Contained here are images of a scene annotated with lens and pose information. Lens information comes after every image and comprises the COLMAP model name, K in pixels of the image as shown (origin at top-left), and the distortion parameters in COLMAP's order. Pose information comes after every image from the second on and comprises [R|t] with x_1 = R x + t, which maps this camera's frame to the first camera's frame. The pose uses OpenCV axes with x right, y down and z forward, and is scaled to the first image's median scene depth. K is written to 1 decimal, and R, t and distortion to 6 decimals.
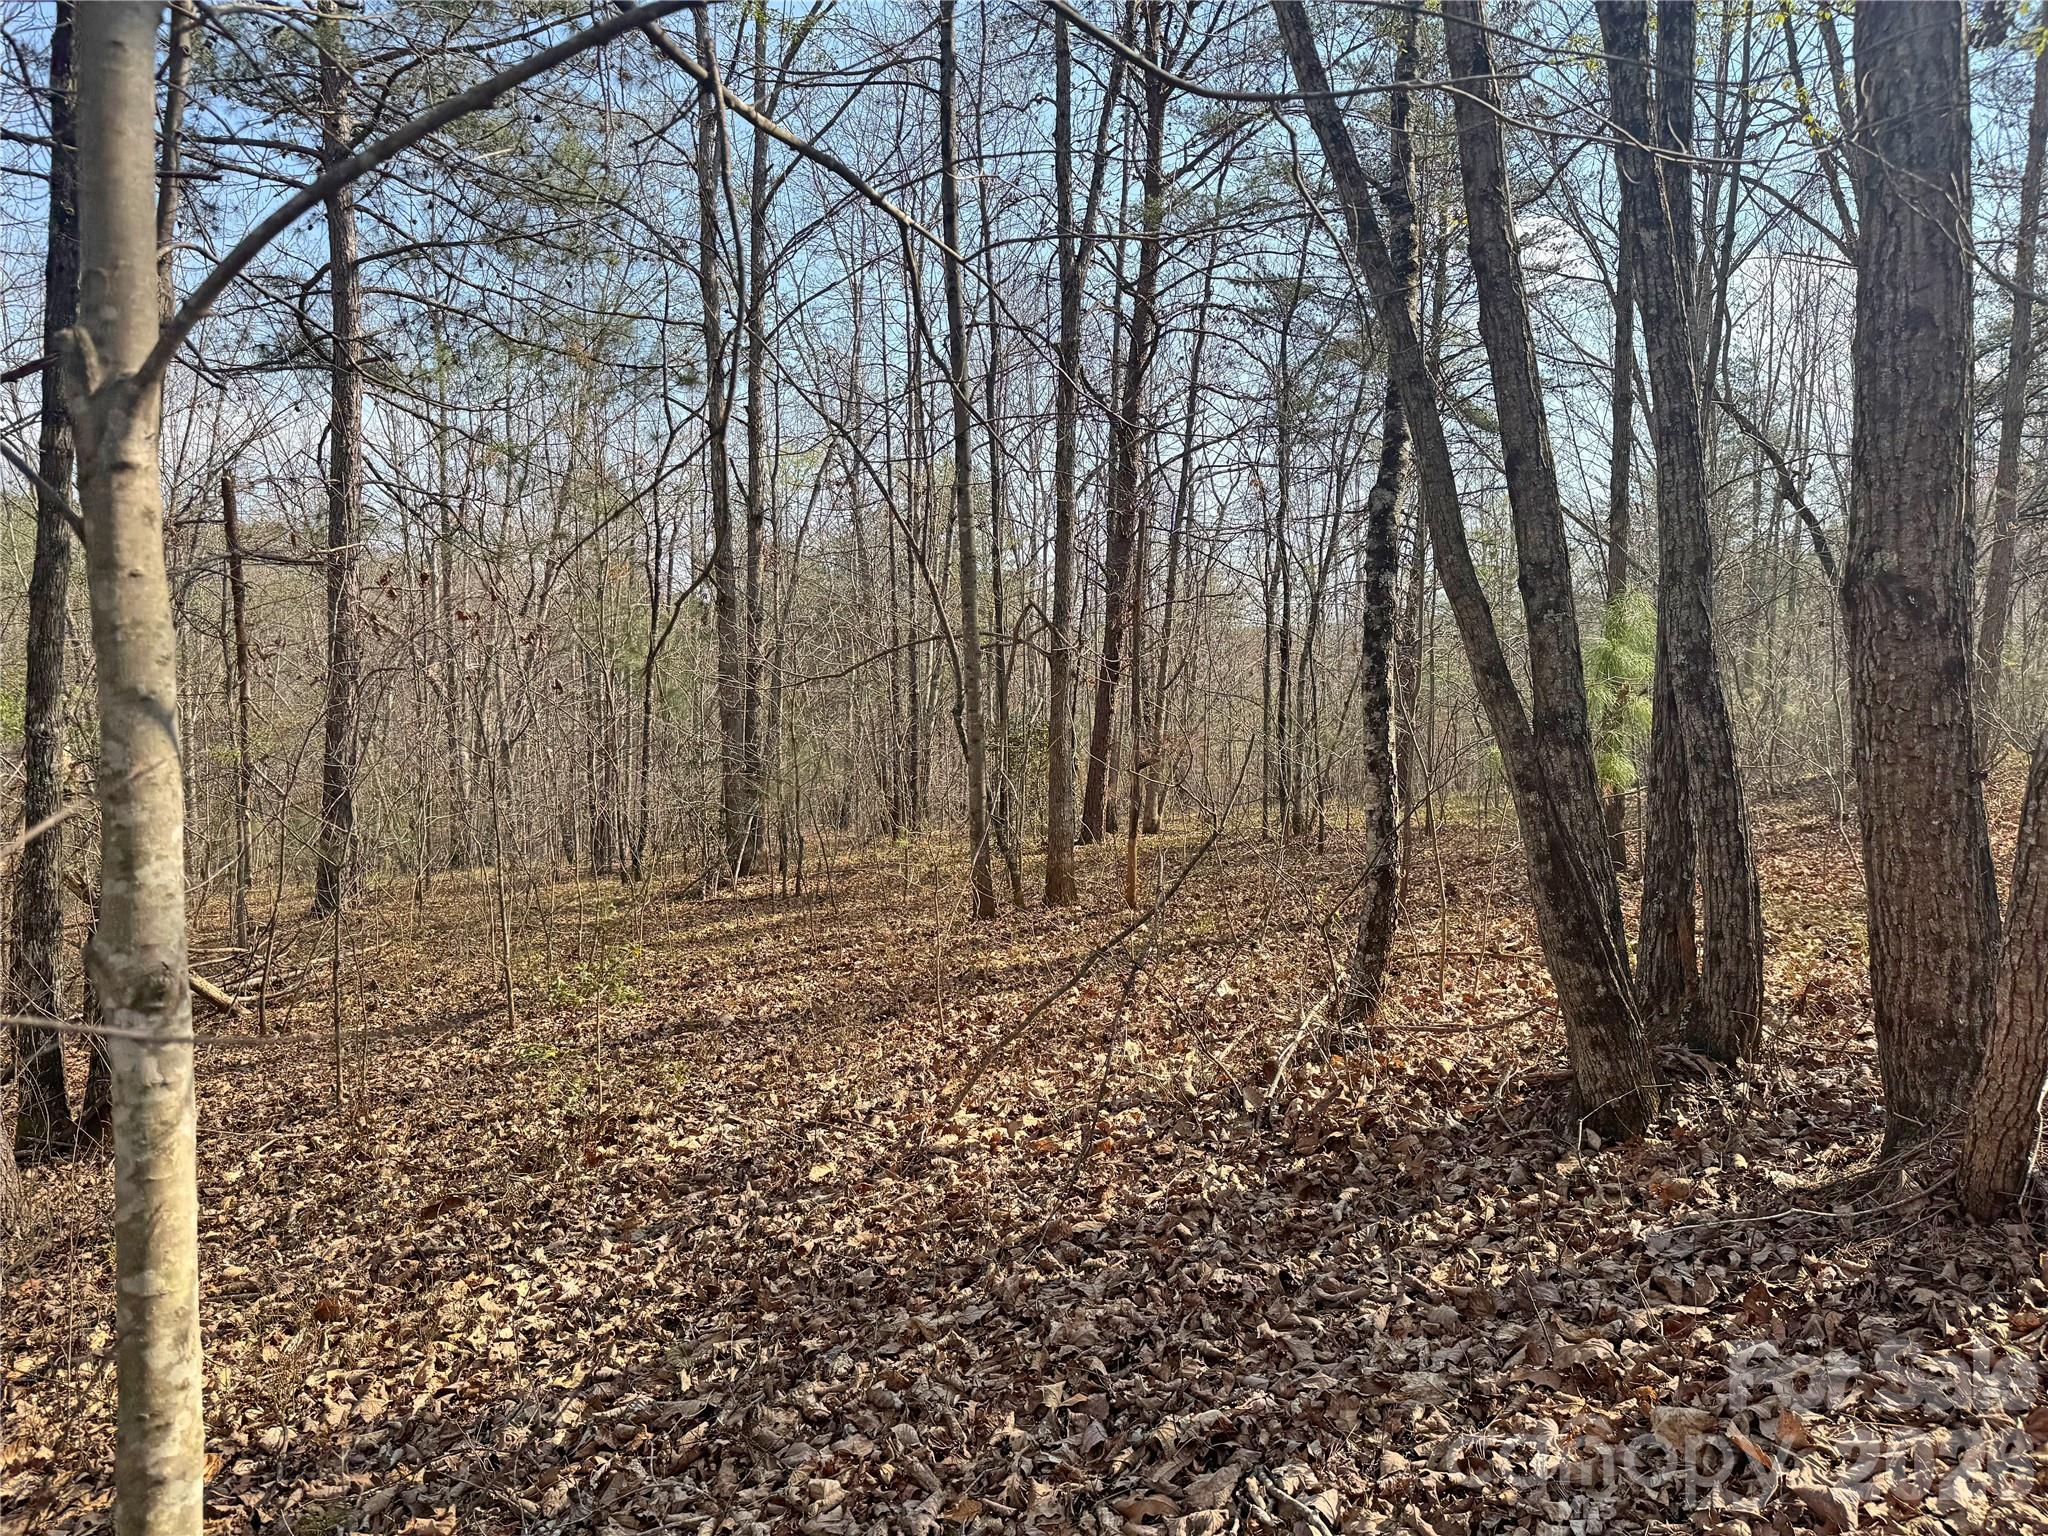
lens RADIAL K [[1437.5, 0, 1017.7], [0, 1437.5, 751.6], [0, 0, 1]] dist [-0.002391, -0.004845]
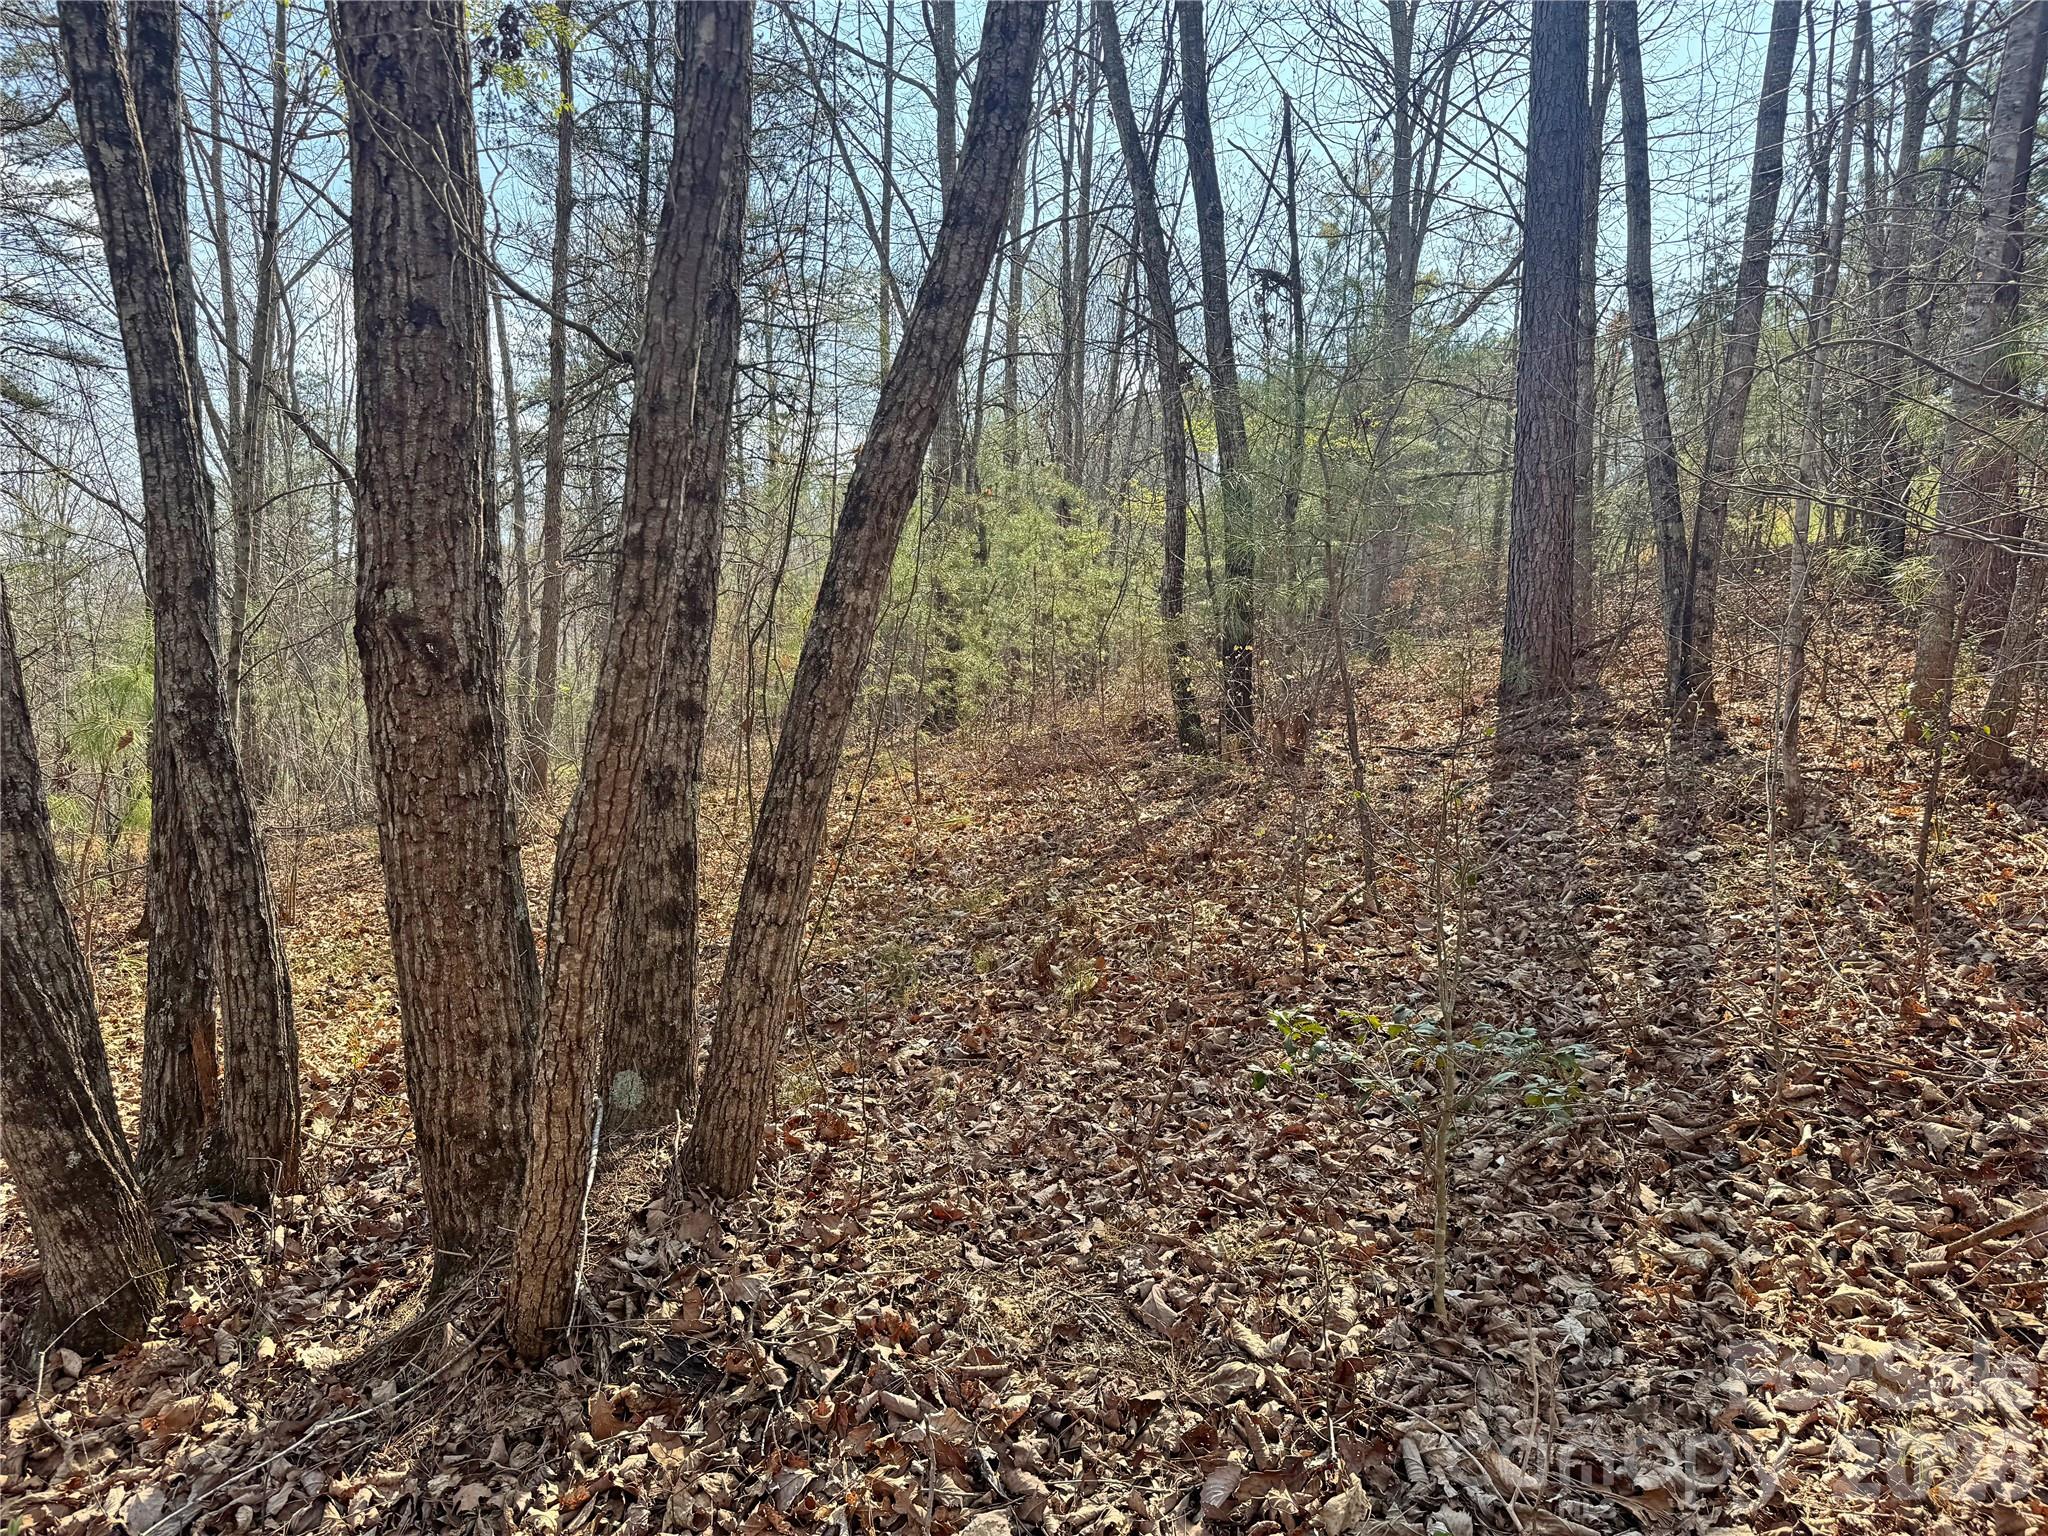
lens RADIAL K [[1437.5, 0, 1017.2], [0, 1437.5, 760.5], [0, 0, 1]] dist [-0.002391, -0.004845]
pose [[0.615033, -0.027775, 0.788012, 0.144122], [0.031836, 0.999439, 0.010379, -0.031907], [-0.787858, 0.018704, 0.615572, 0.181979]]
